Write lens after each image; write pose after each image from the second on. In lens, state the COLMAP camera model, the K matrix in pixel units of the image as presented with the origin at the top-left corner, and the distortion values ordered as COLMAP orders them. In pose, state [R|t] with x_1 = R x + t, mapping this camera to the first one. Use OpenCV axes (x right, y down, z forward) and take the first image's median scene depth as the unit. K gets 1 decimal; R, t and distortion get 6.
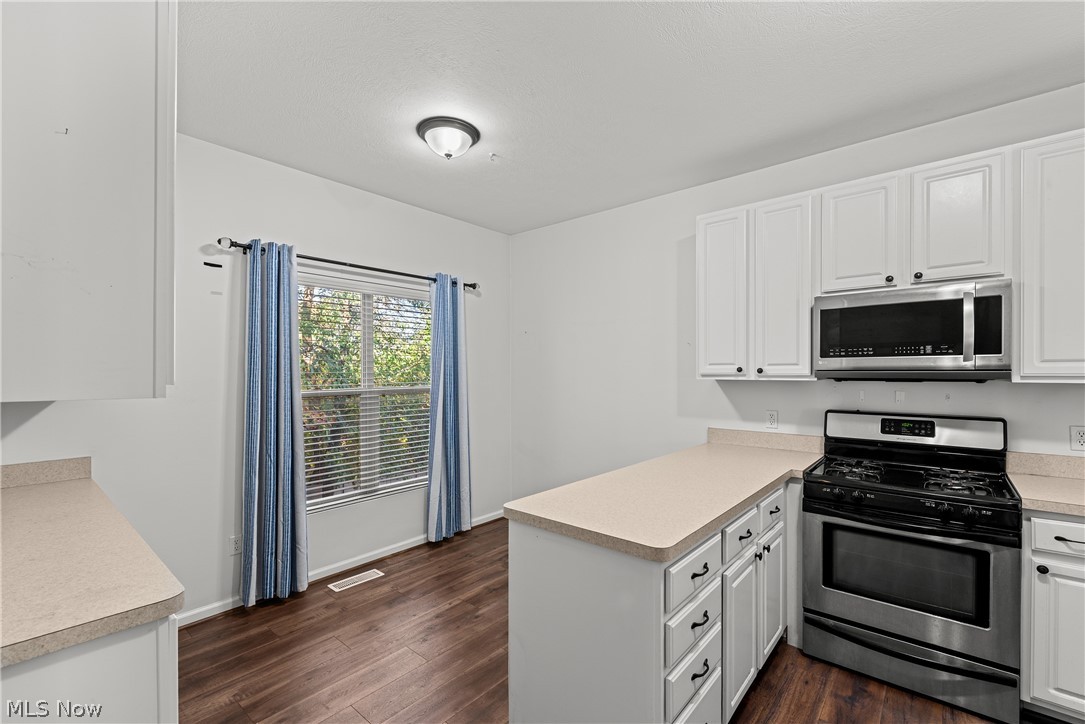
lens RADIAL K [[467.5, 0, 545.6], [0, 467.5, 367.0], [0, 0, 1]] dist [0.000416, -0.001409]
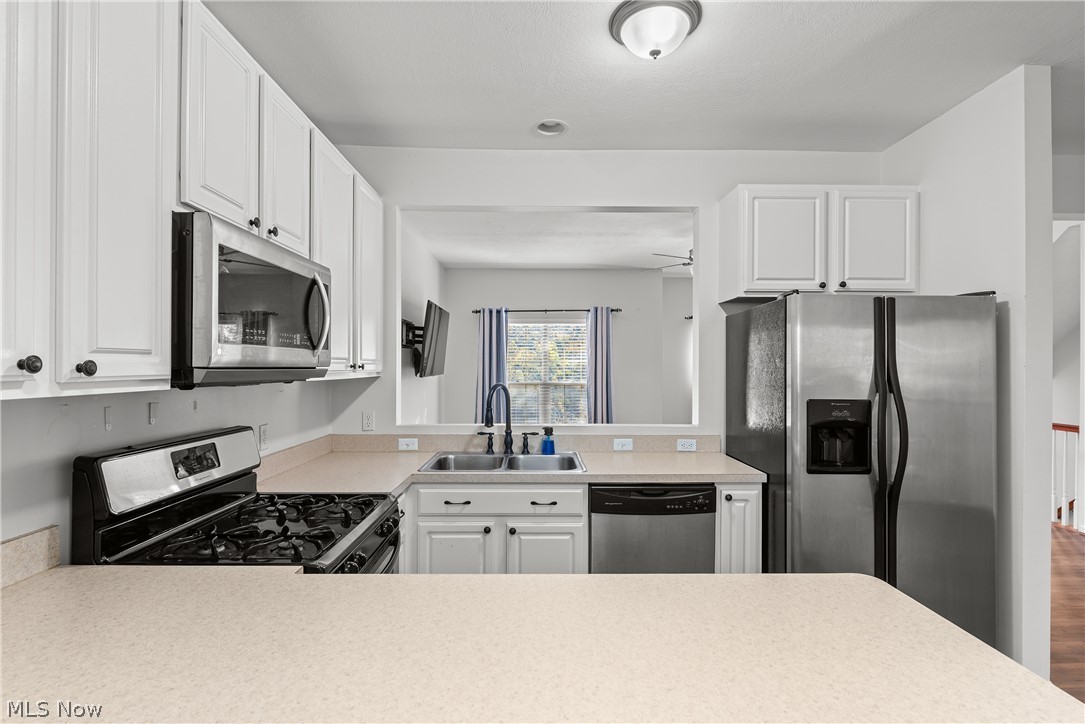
lens RADIAL K [[509.7, 0, 543.5], [0, 509.7, 366.5], [0, 0, 1]] dist [0.001552, -0.002387]
pose [[-0.656443, -0.003975, 0.754365, -0.119613], [-0.004322, 0.999990, 0.001509, 0.005697], [-0.754364, -0.002270, -0.656453, 1.163383]]
